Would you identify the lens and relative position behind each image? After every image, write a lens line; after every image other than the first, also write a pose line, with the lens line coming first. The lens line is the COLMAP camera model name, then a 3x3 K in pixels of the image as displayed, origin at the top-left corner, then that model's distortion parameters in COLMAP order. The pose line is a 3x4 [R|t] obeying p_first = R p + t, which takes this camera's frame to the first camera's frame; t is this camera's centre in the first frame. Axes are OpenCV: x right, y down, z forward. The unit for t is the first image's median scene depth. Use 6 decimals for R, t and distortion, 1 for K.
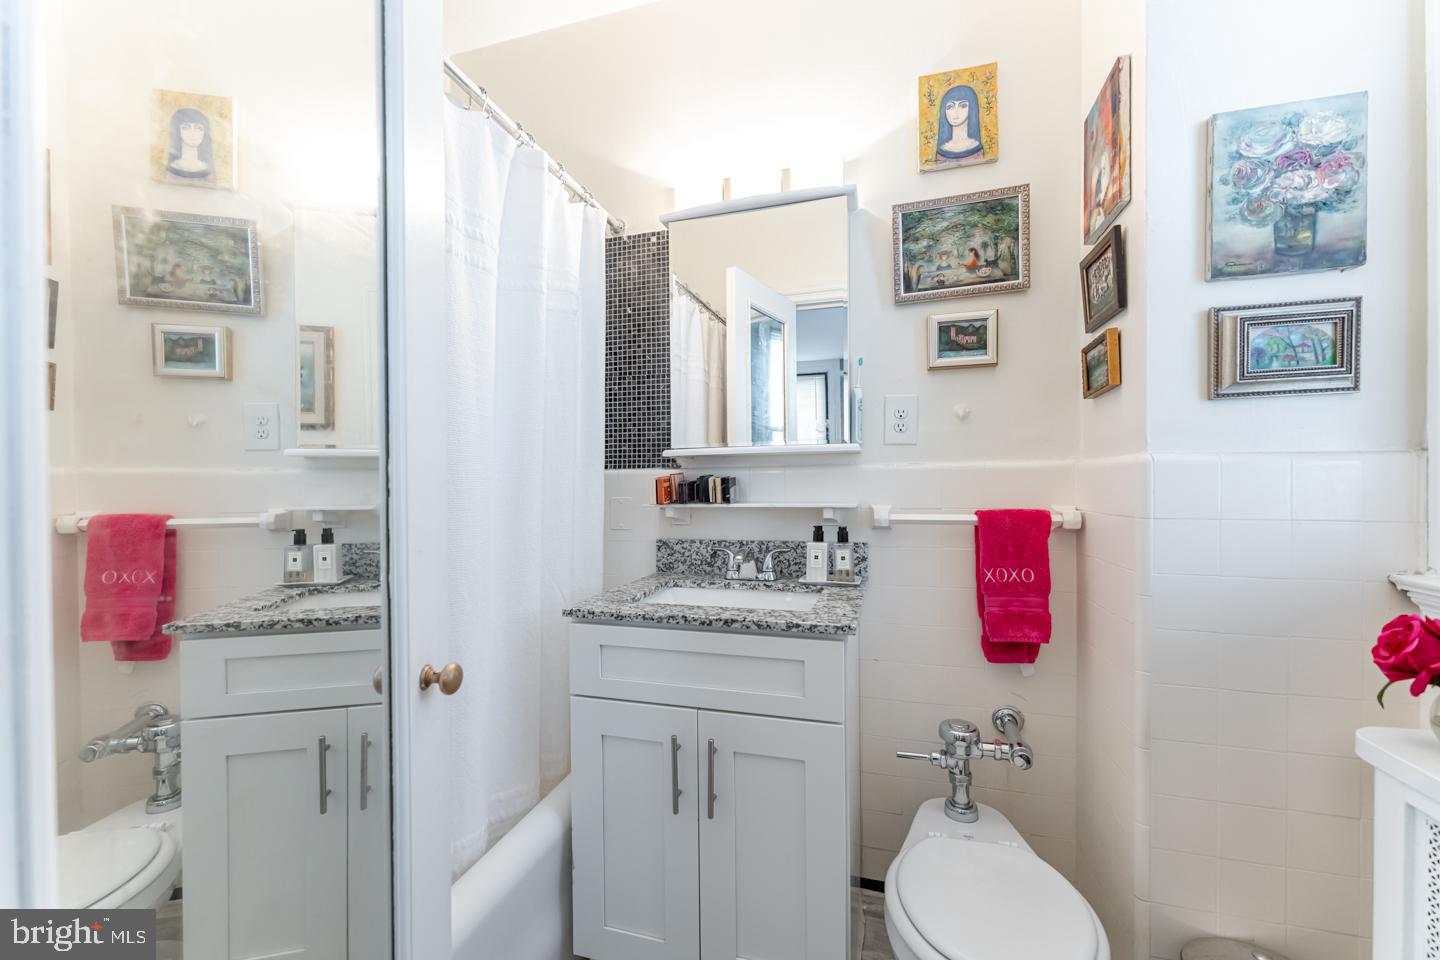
lens RADIAL K [[573.3, 0, 721.5], [0, 573.3, 485.2], [0, 0, 1]] dist [0.001607, -0.000119]
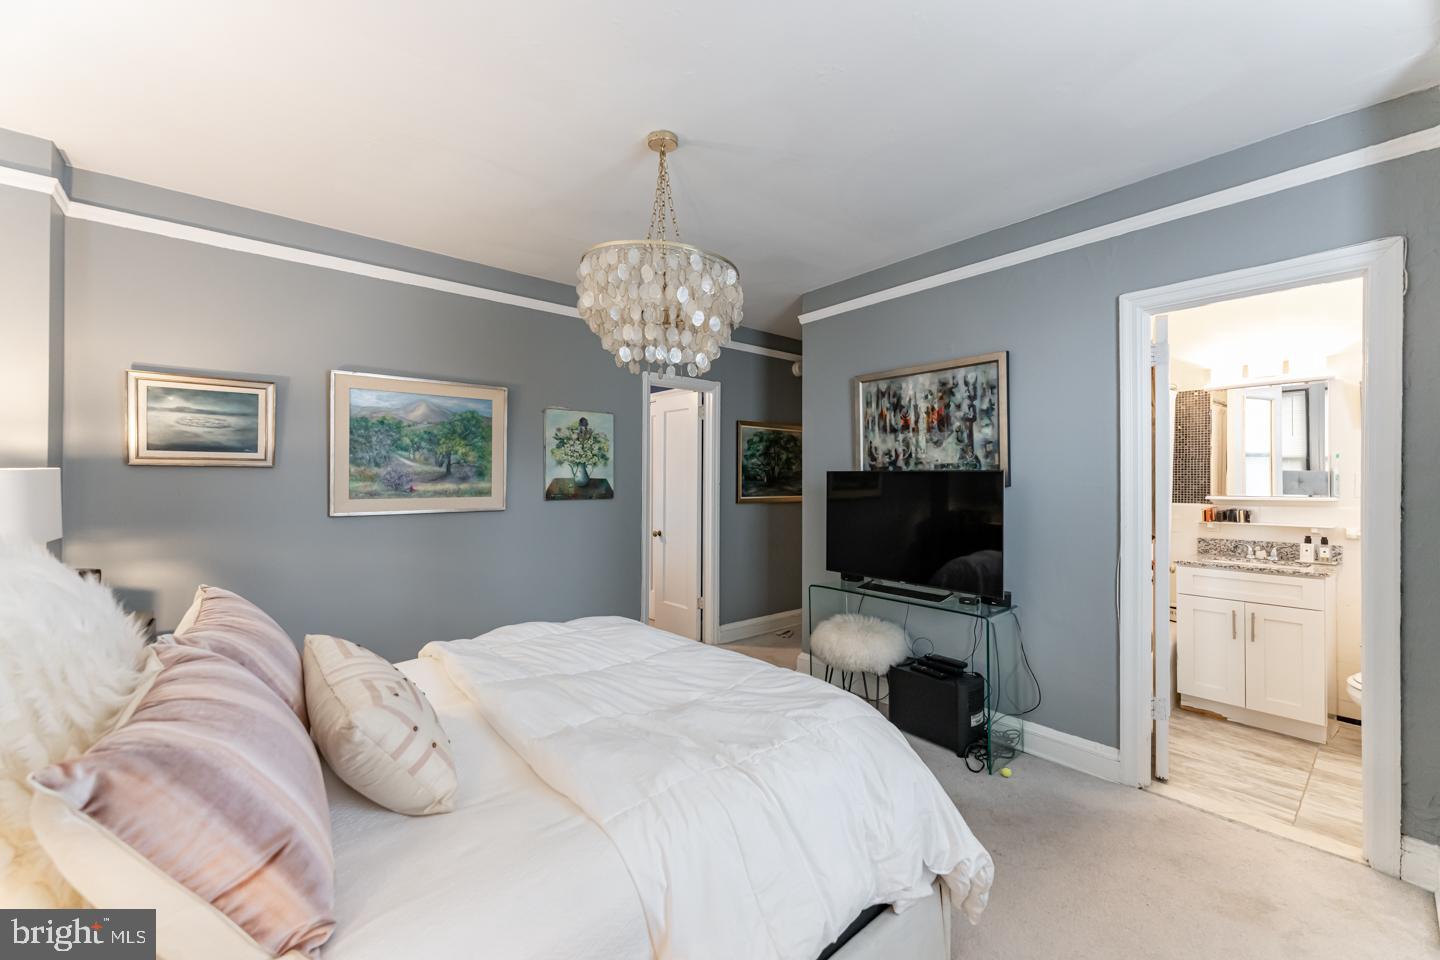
lens RADIAL K [[573.3, 0, 722.6], [0, 573.3, 474.2], [0, 0, 1]] dist [0.001607, -0.000119]
pose [[0.820092, 0.005177, -0.572208, -0.377705], [-0.013835, 0.999846, -0.010782, -0.100731], [0.572064, 0.016759, 0.820038, -1.908493]]
